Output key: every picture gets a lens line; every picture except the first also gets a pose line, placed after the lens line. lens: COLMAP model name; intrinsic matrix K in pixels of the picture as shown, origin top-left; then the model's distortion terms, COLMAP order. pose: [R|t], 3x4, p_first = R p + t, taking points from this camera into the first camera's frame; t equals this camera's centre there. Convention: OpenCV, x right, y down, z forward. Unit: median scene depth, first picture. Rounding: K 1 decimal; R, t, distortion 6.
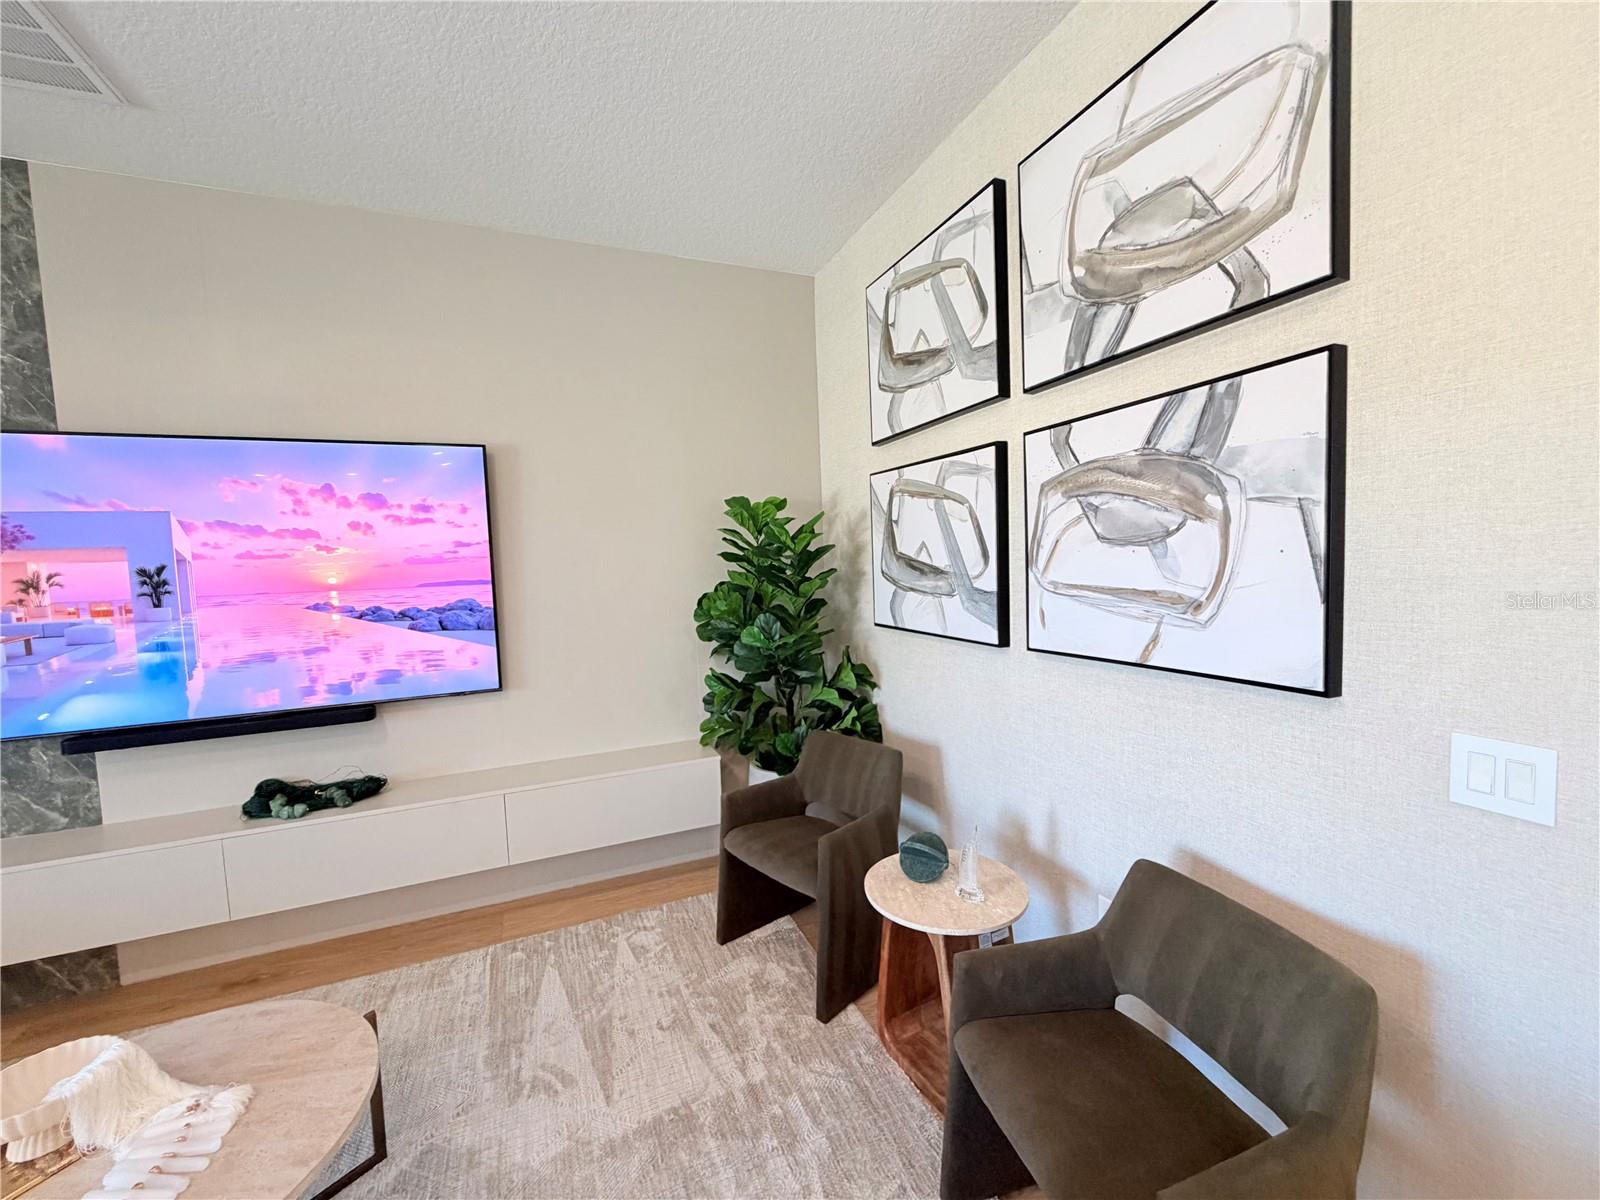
lens RADIAL K [[639.1, 0, 799.7], [0, 639.1, 602.5], [0, 0, 1]] dist [-0.001128, 0.000233]
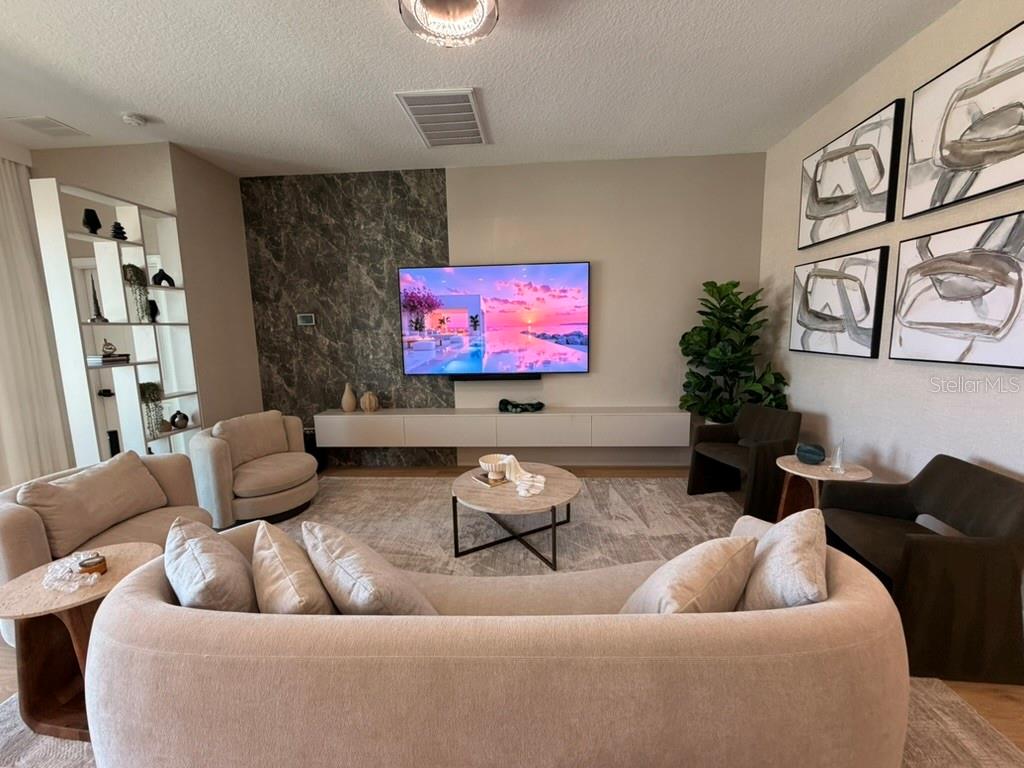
lens RADIAL K [[409.0, 0, 509.8], [0, 409.0, 384.3], [0, 0, 1]] dist [-0.001128, 0.000233]
pose [[0.894431, 0.076010, -0.440699, -0.092411], [-0.041562, 0.995313, 0.087316, 0.077529], [0.445270, -0.059782, 0.893398, -0.499740]]
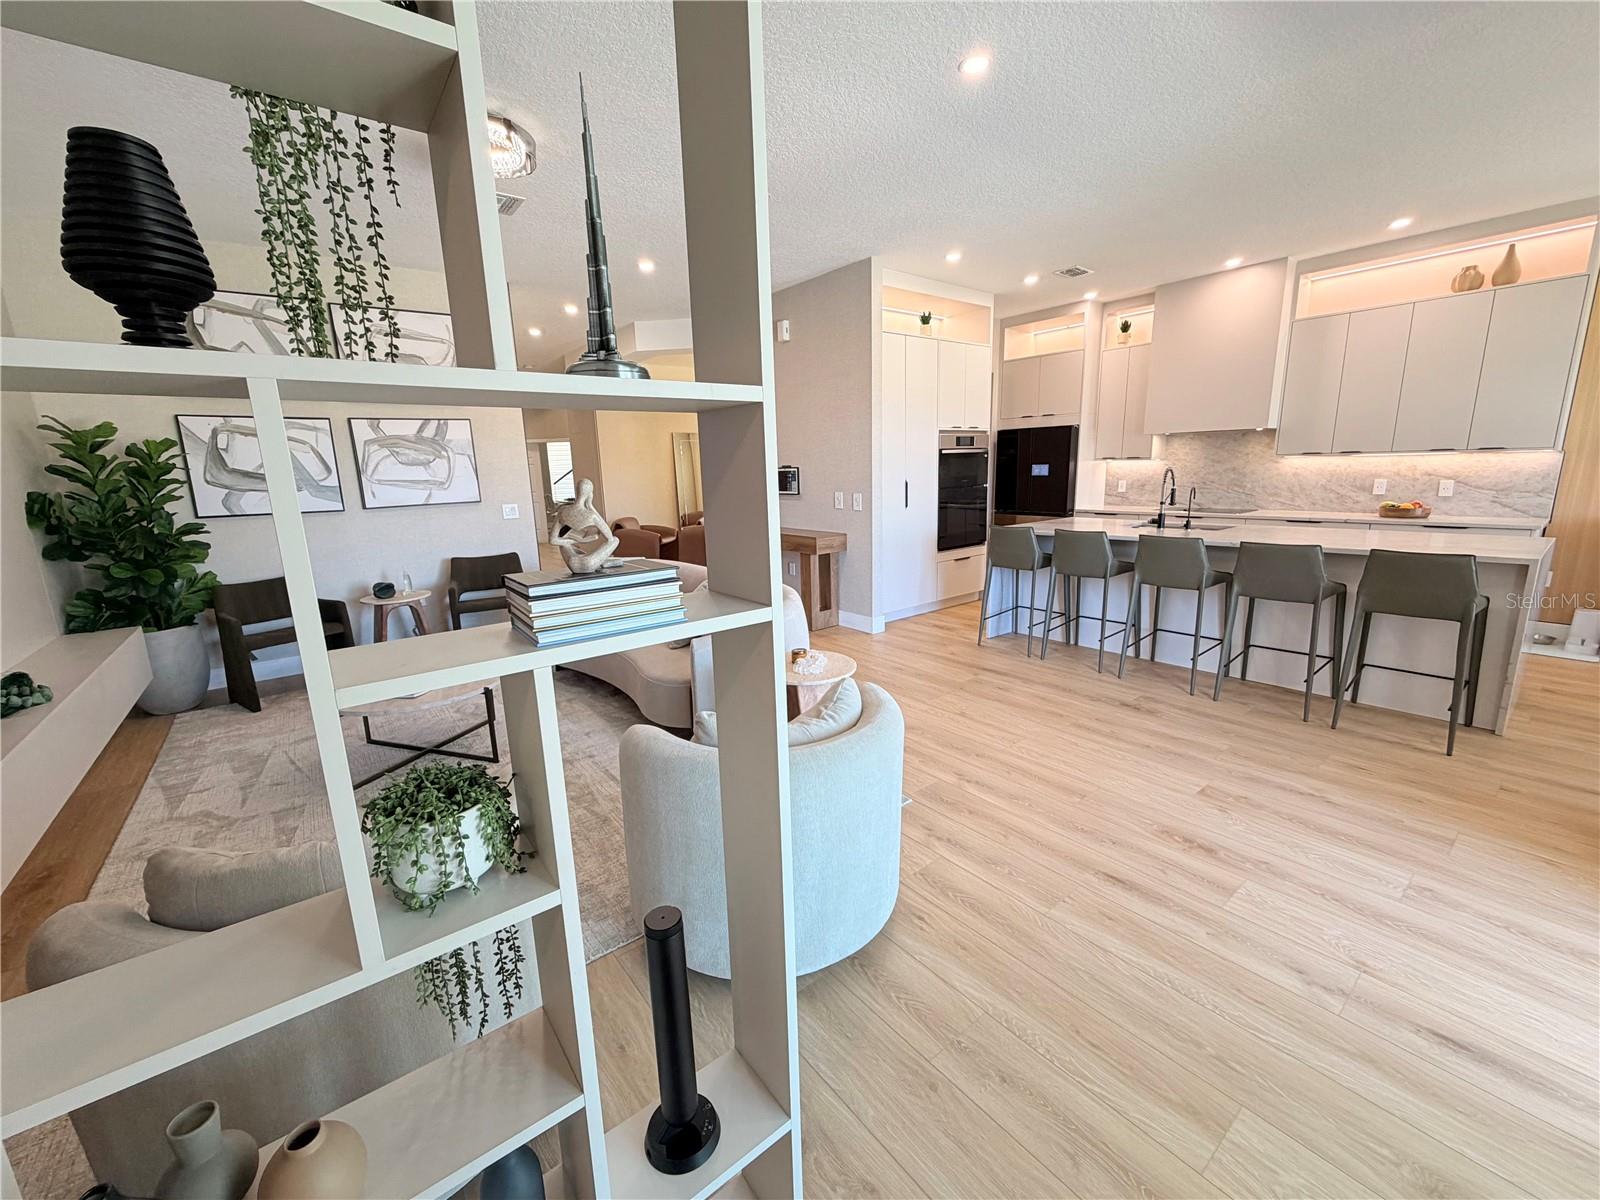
lens RADIAL K [[639.1, 0, 800.6], [0, 639.1, 599.0], [0, 0, 1]] dist [-0.001128, 0.000233]
pose [[-0.270462, -0.154403, 0.950268, -2.109637], [0.104302, 0.976546, 0.188359, 0.106557], [-0.957064, 0.150059, -0.248014, 0.056790]]
